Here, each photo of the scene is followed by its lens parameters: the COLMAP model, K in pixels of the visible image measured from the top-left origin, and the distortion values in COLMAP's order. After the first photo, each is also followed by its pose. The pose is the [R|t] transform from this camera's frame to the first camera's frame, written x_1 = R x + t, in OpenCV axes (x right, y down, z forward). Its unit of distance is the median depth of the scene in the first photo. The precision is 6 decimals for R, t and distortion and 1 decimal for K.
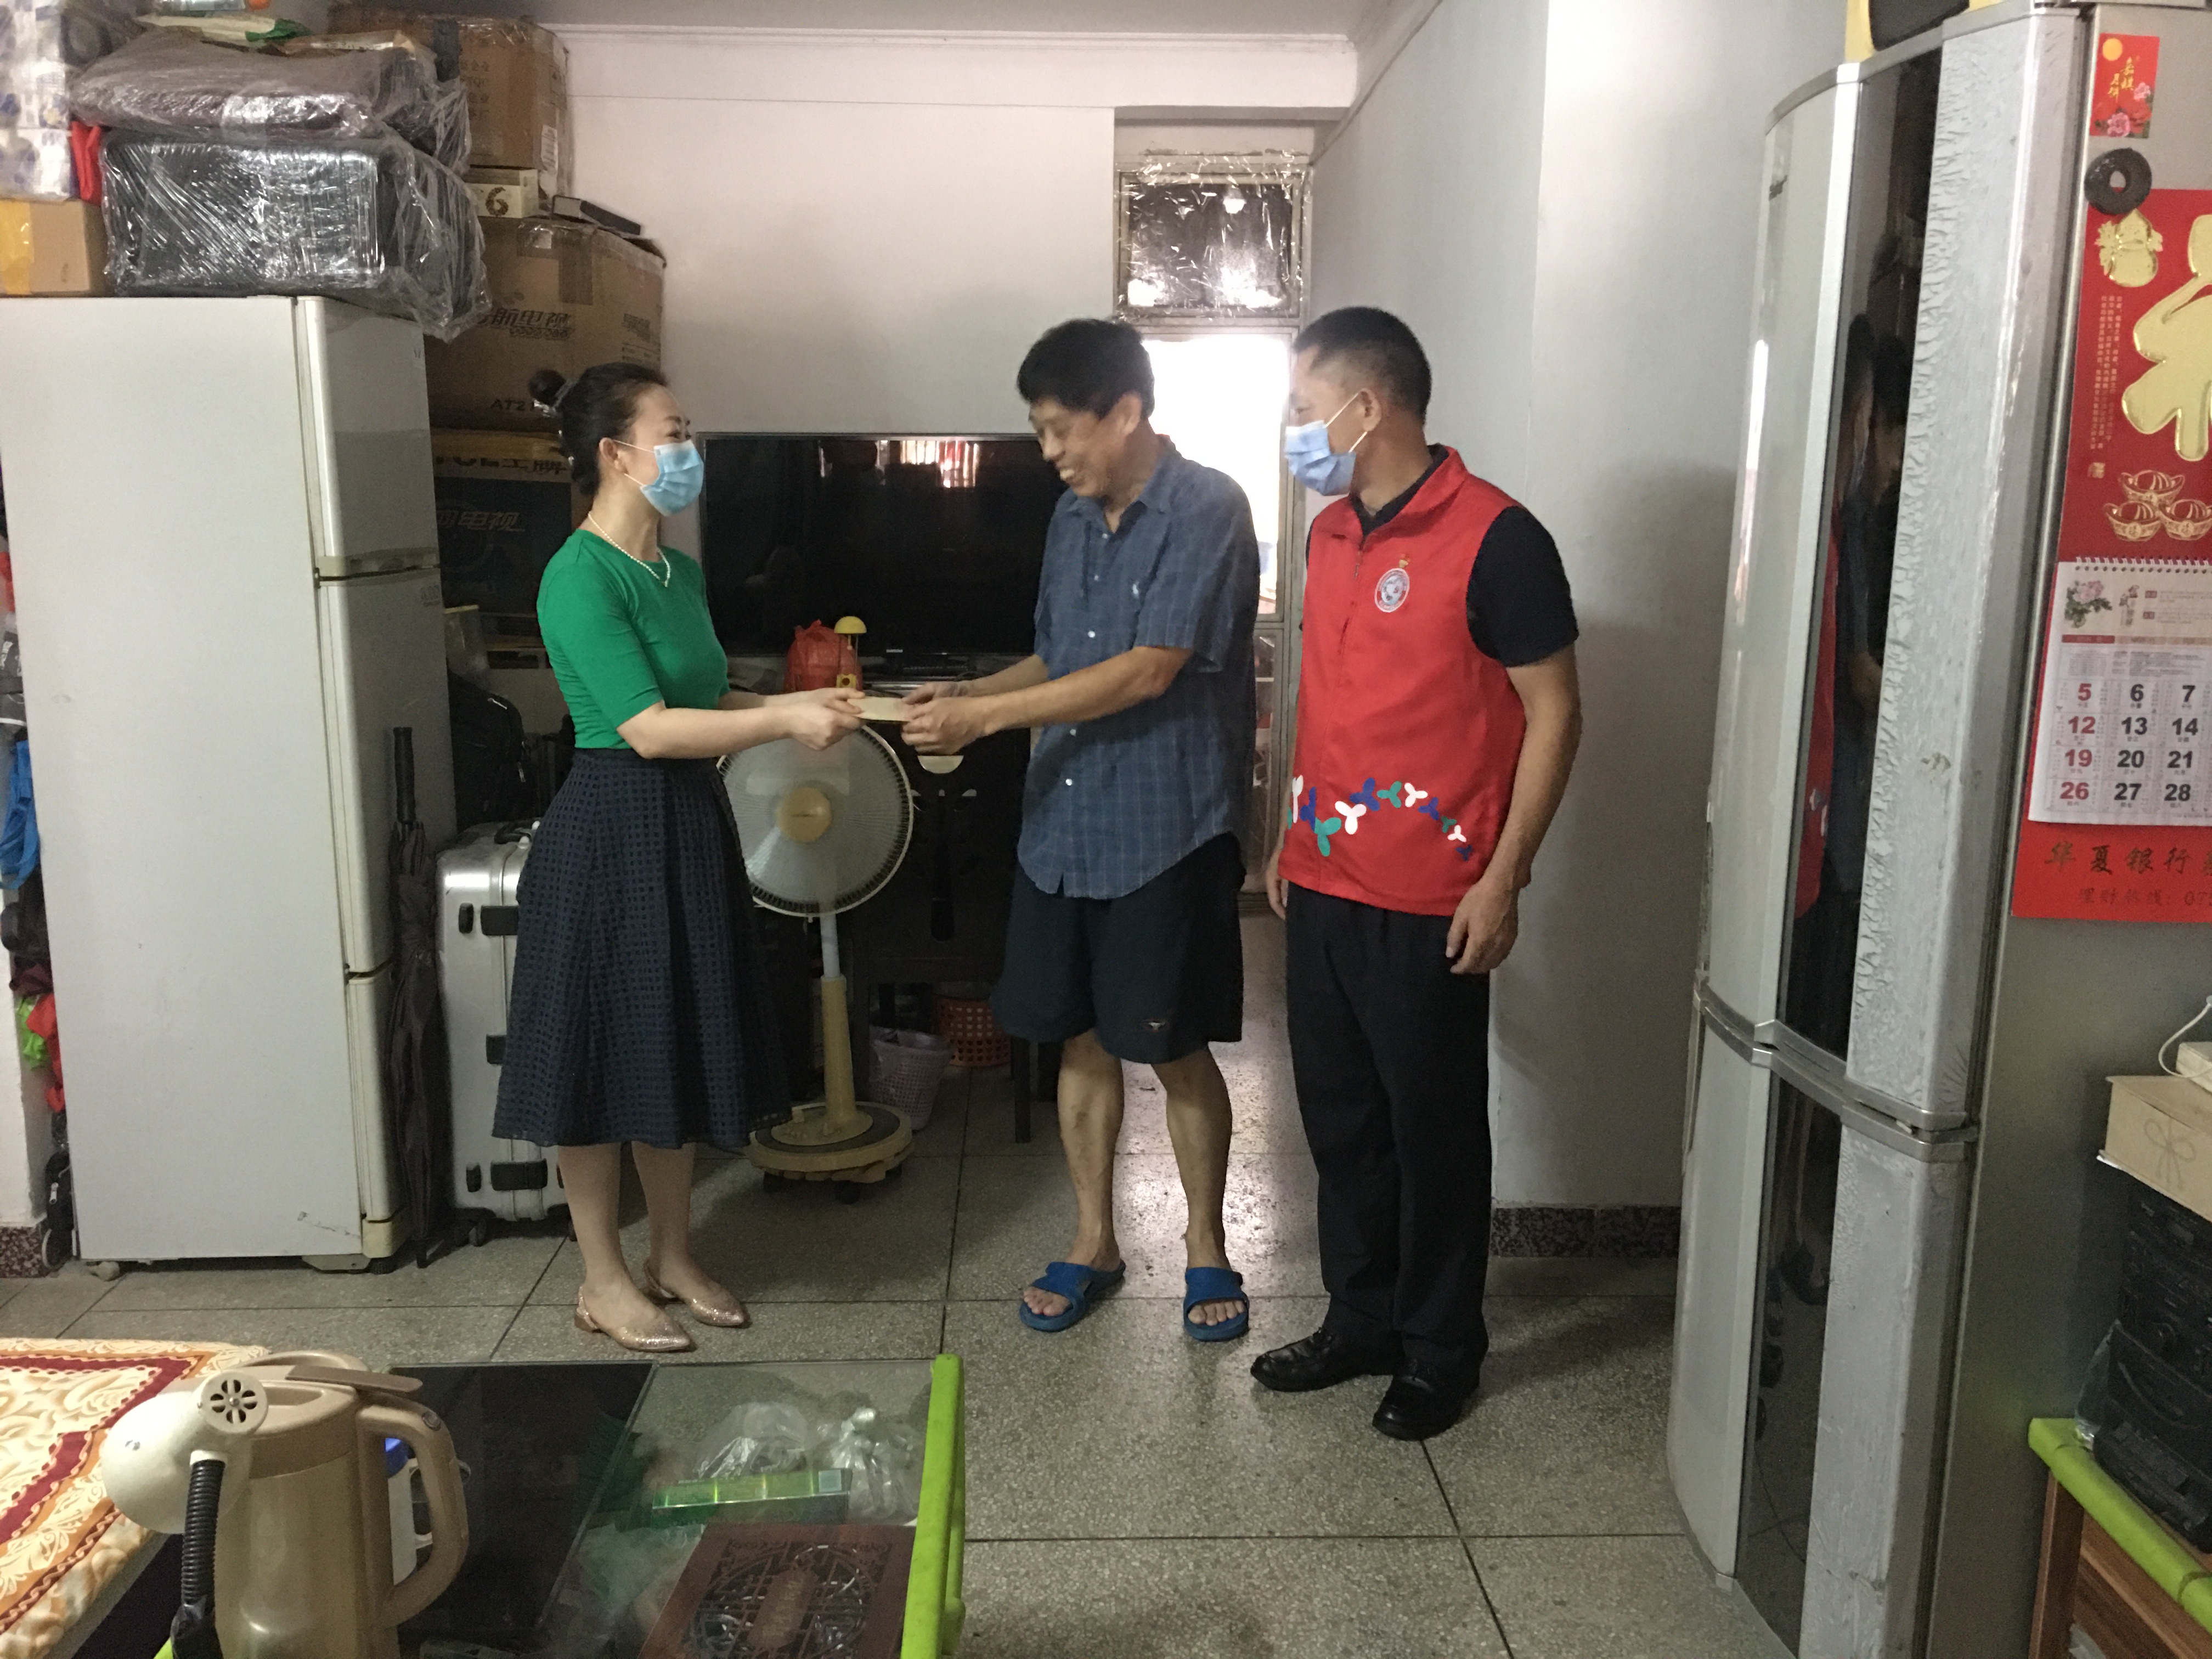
lens RADIAL K [[1871.8, 0, 1082.1], [0, 1871.8, 823.3], [0, 0, 1]] dist [0.109706, -0.170525]
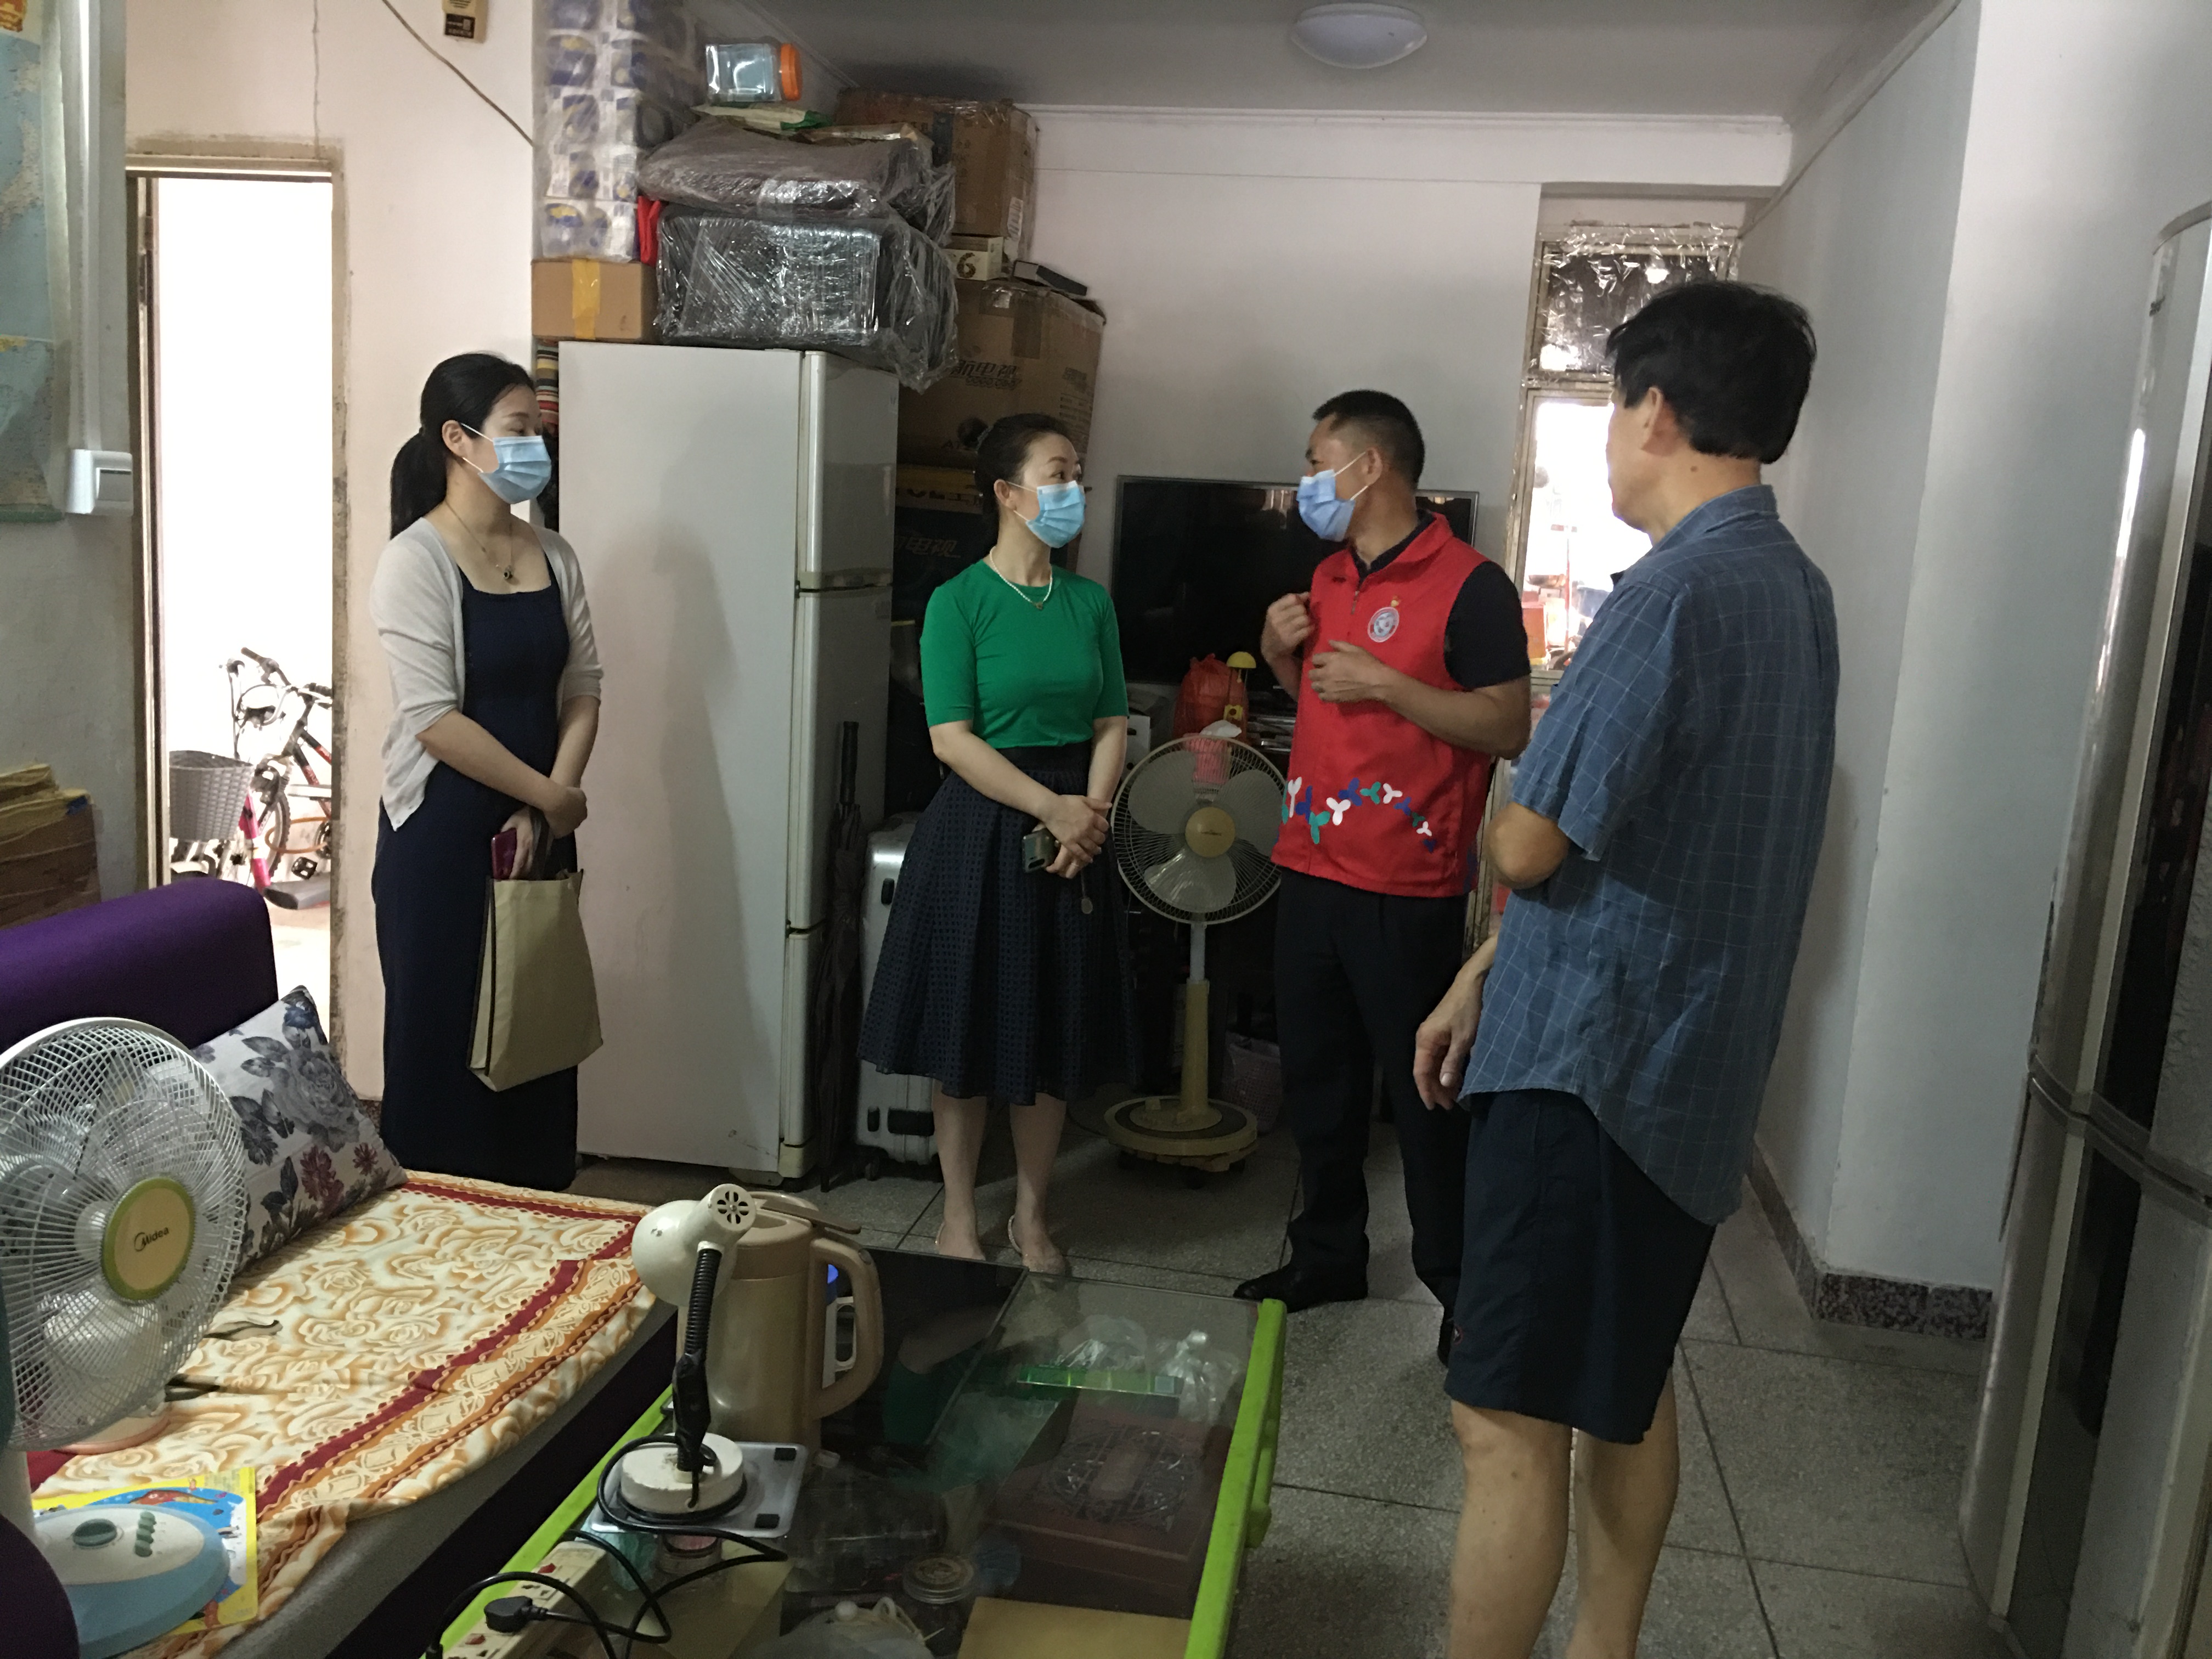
lens RADIAL K [[1871.8, 0, 1082.1], [0, 1871.8, 823.3], [0, 0, 1]] dist [0.109706, -0.170525]
pose [[0.976617, 0.085890, -0.197085, 0.010818], [-0.090169, 0.995844, -0.012825, 0.014291], [0.195164, 0.030296, 0.980303, -0.103003]]
